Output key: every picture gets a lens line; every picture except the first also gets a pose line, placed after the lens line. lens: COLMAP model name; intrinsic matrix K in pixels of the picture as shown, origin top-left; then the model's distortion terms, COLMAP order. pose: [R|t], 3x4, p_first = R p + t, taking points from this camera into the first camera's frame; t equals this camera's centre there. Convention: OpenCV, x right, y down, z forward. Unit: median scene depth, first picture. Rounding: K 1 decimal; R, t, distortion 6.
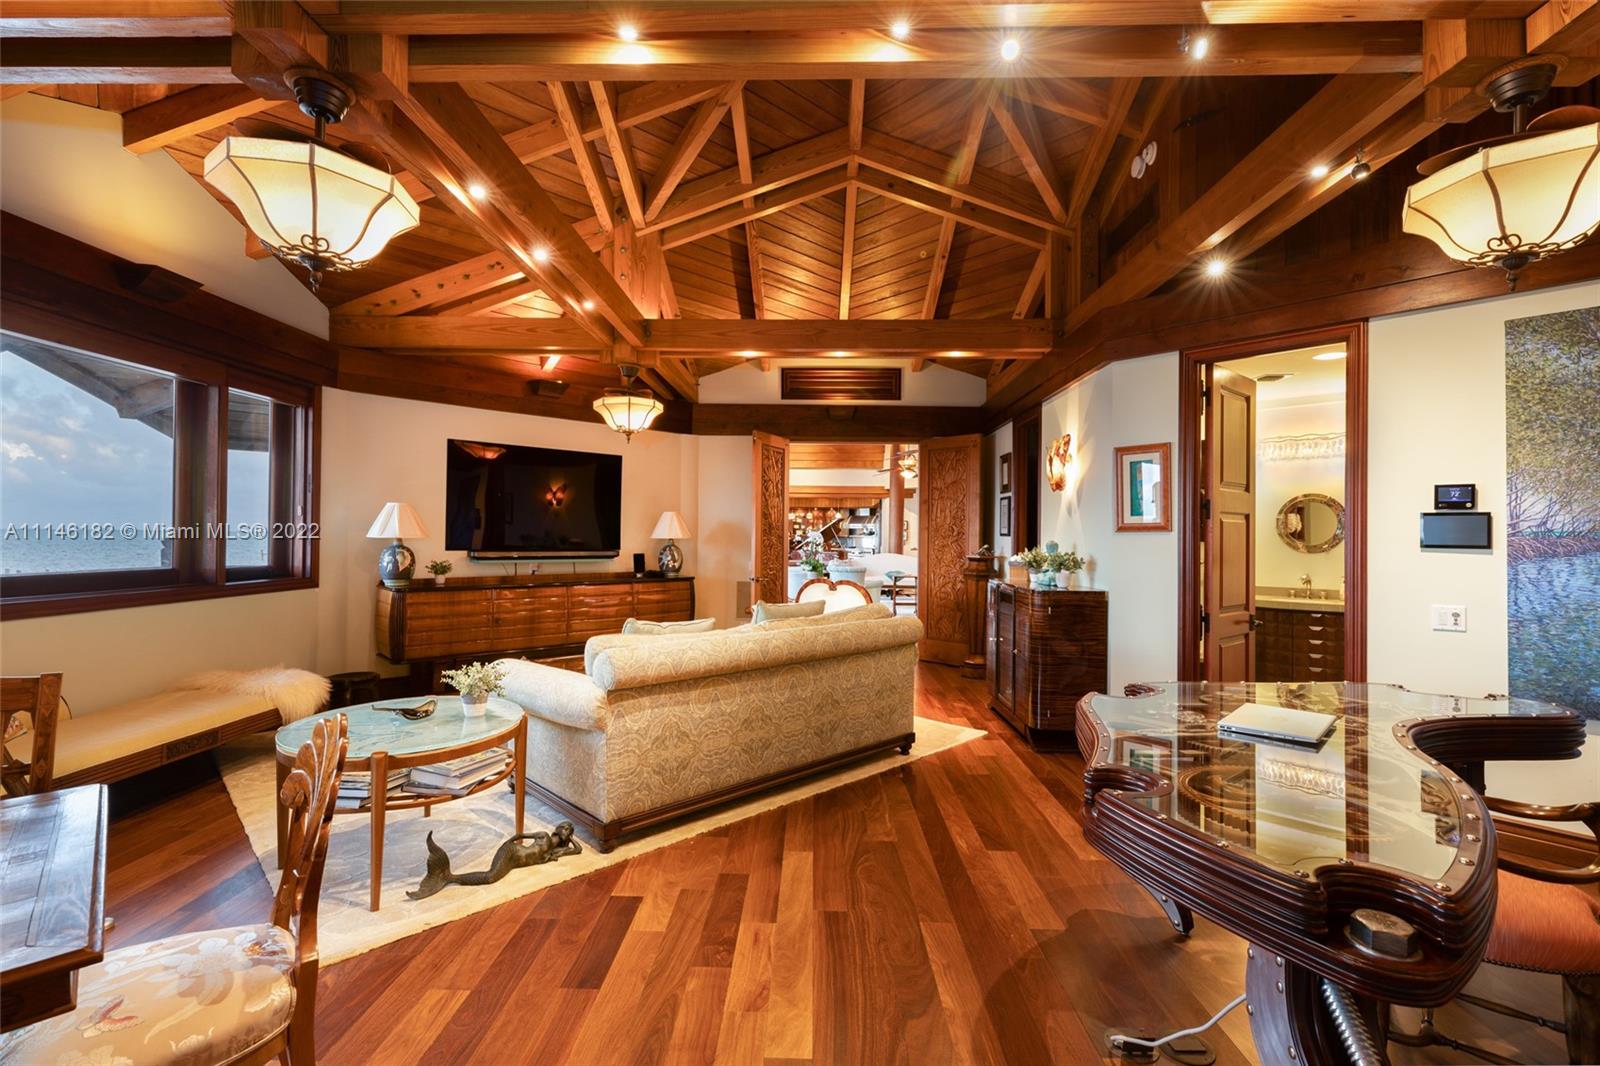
lens RADIAL K [[729.5, 0, 799.6], [0, 729.5, 530.1], [0, 0, 1]] dist [-0.000256, 0.000115]
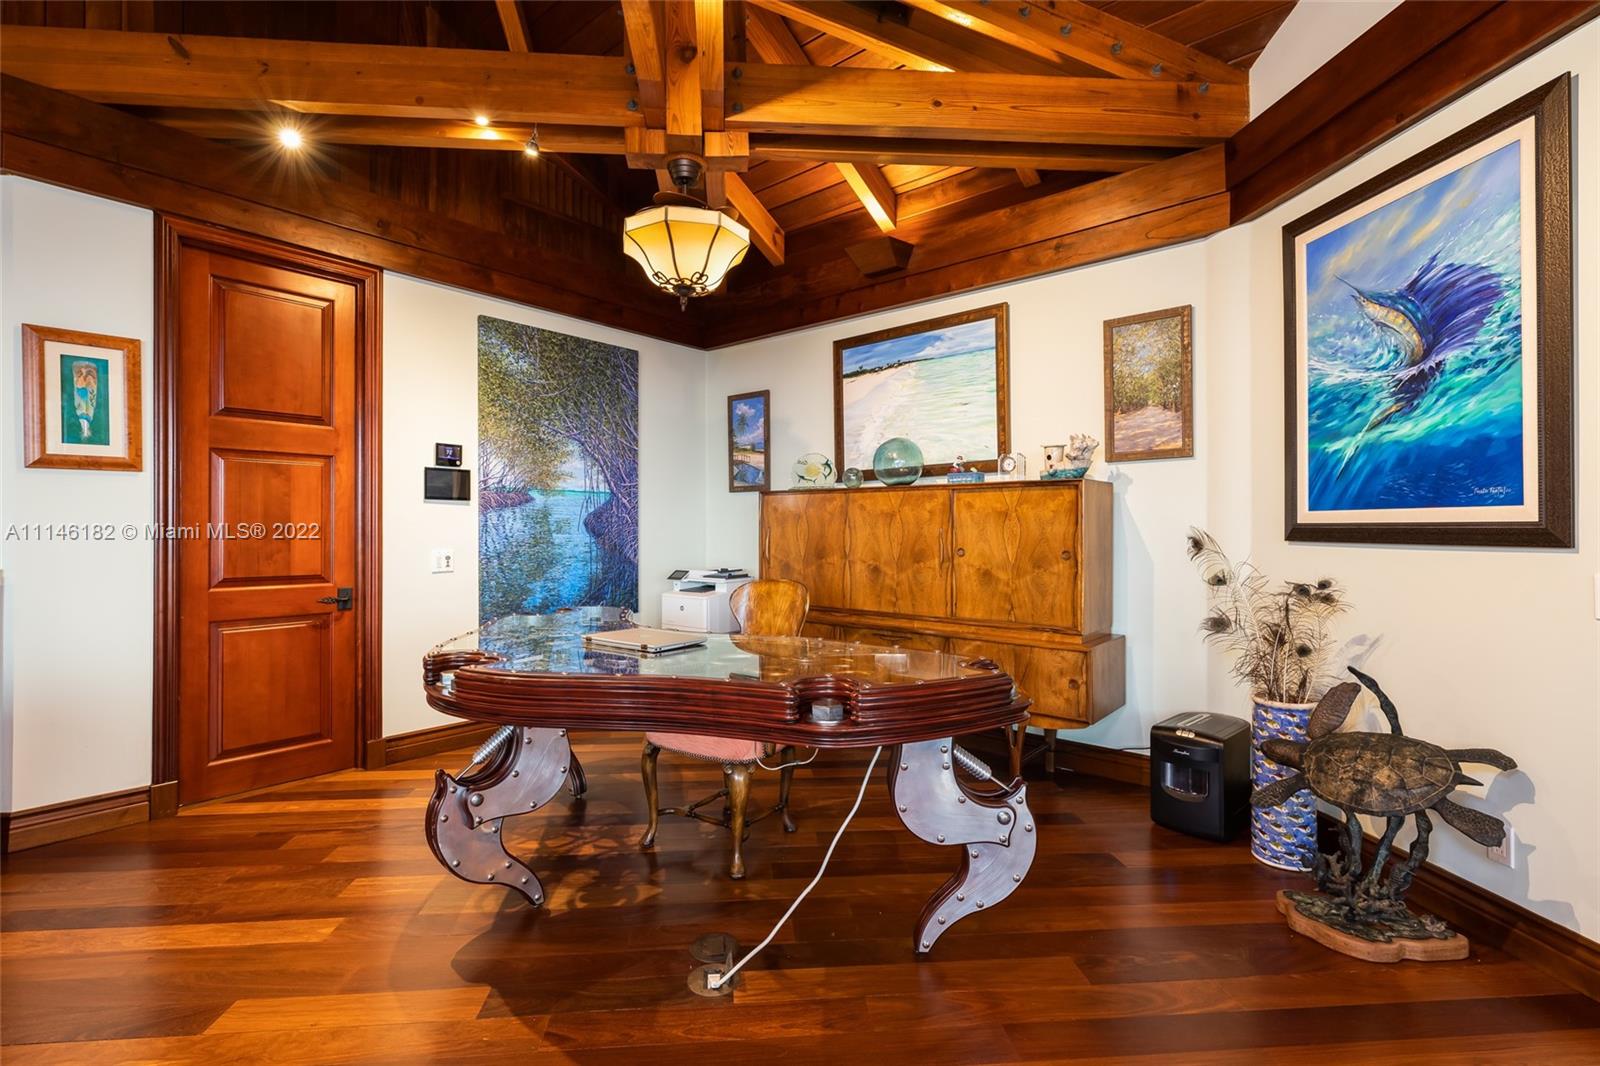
lens RADIAL K [[729.5, 0, 797.1], [0, 729.5, 533.0], [0, 0, 1]] dist [-0.000256, 0.000115]
pose [[-0.119481, -0.016219, 0.992704, -0.322644], [-0.011726, 0.999820, 0.014924, 0.056046], [-0.992767, -0.009857, -0.119650, 0.616184]]
